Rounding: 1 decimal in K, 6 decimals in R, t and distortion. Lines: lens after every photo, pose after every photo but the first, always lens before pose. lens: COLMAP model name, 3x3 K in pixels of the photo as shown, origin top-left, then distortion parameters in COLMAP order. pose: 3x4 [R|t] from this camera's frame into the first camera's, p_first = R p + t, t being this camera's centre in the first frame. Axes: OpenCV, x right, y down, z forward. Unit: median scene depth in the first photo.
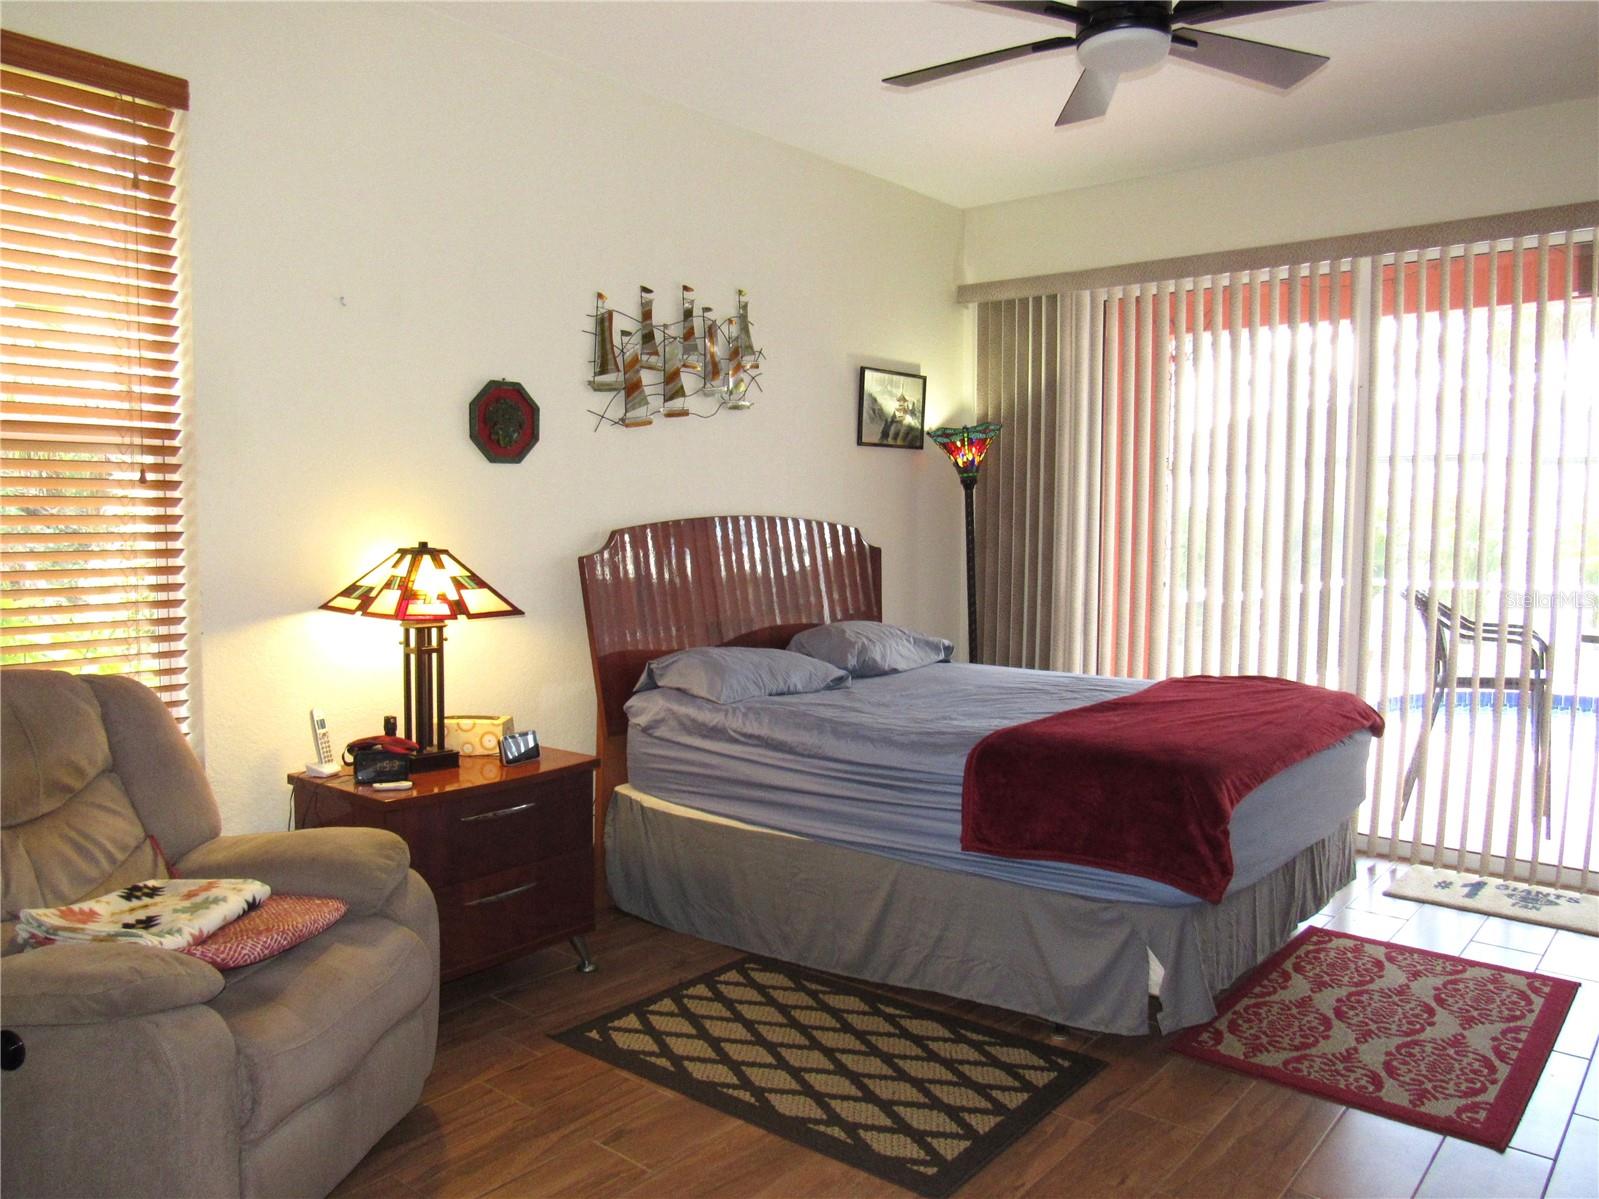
lens RADIAL K [[1169.7, 0, 803.0], [0, 1169.7, 613.3], [0, 0, 1]] dist [-0.021077, 0.001851]
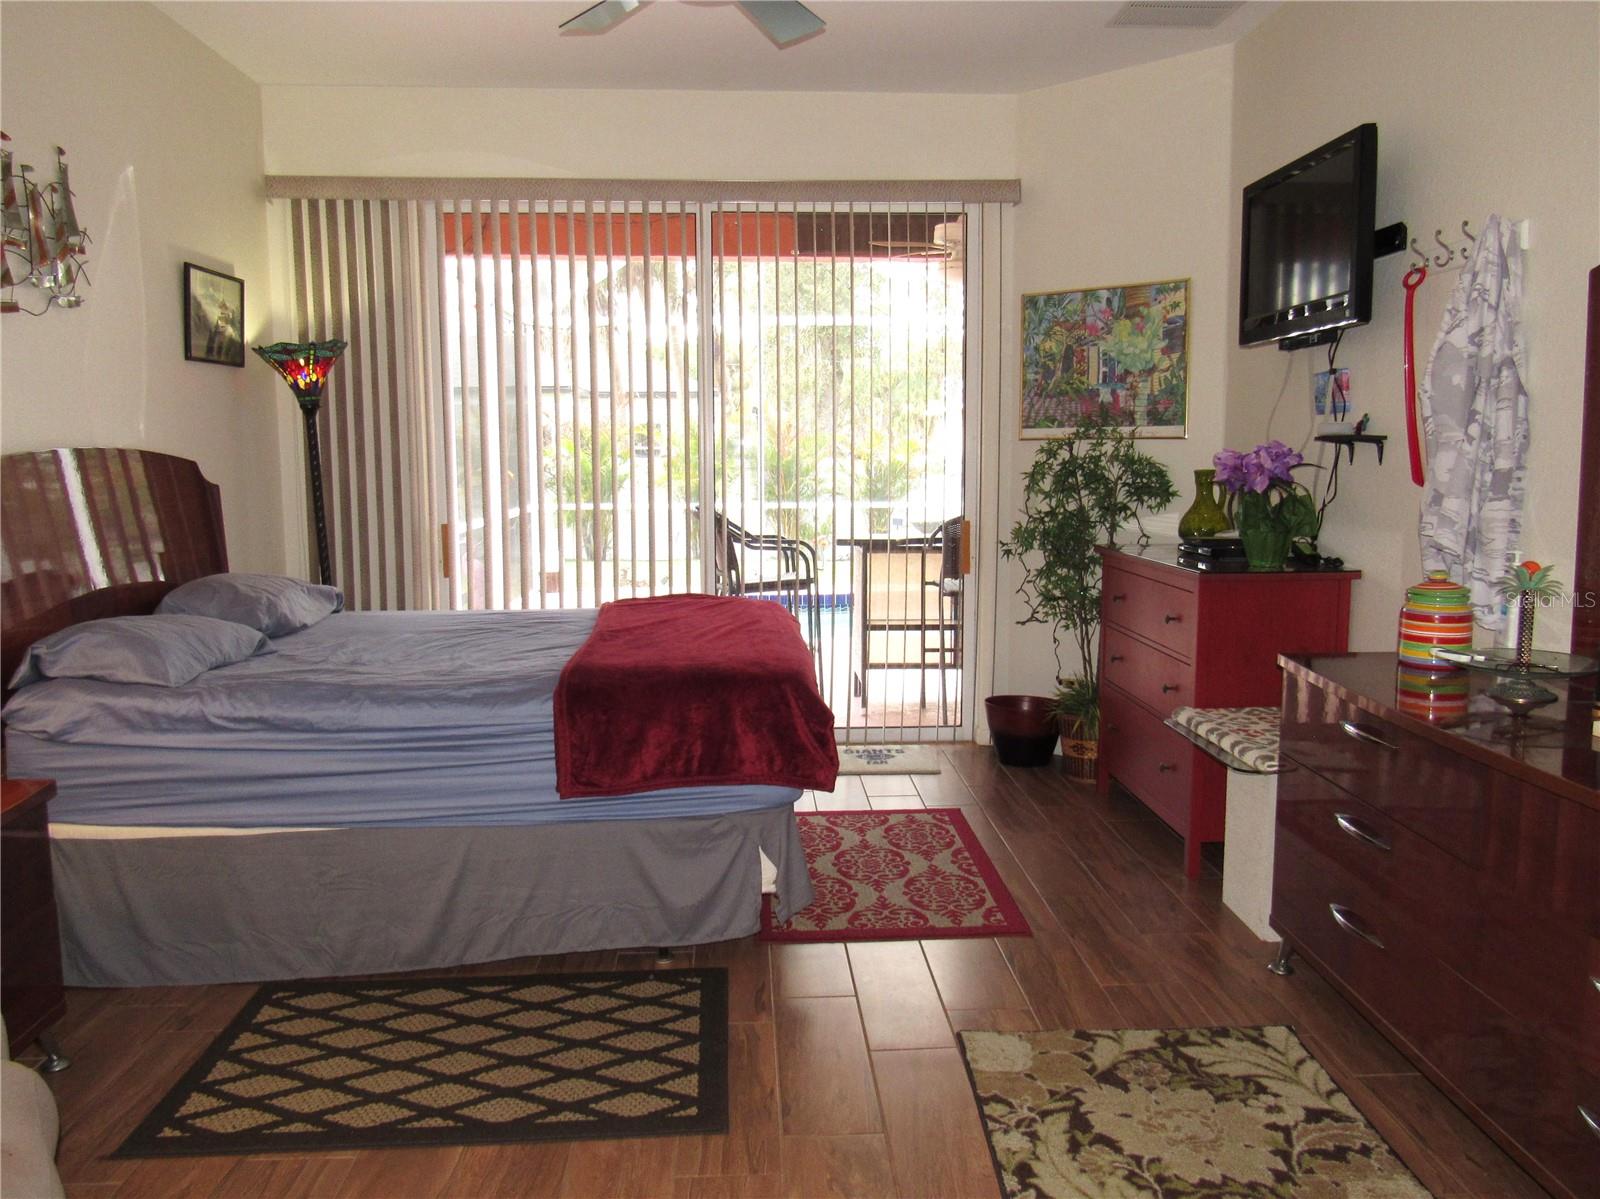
lens RADIAL K [[1211.0, 0, 806.2], [0, 1211.0, 602.7], [0, 0, 1]] dist [-0.027687, 0.010109]
pose [[0.735255, -0.092722, 0.671419, -0.340028], [0.061352, 0.995637, 0.070311, -0.011207], [-0.675009, -0.010504, 0.737735, 0.137212]]
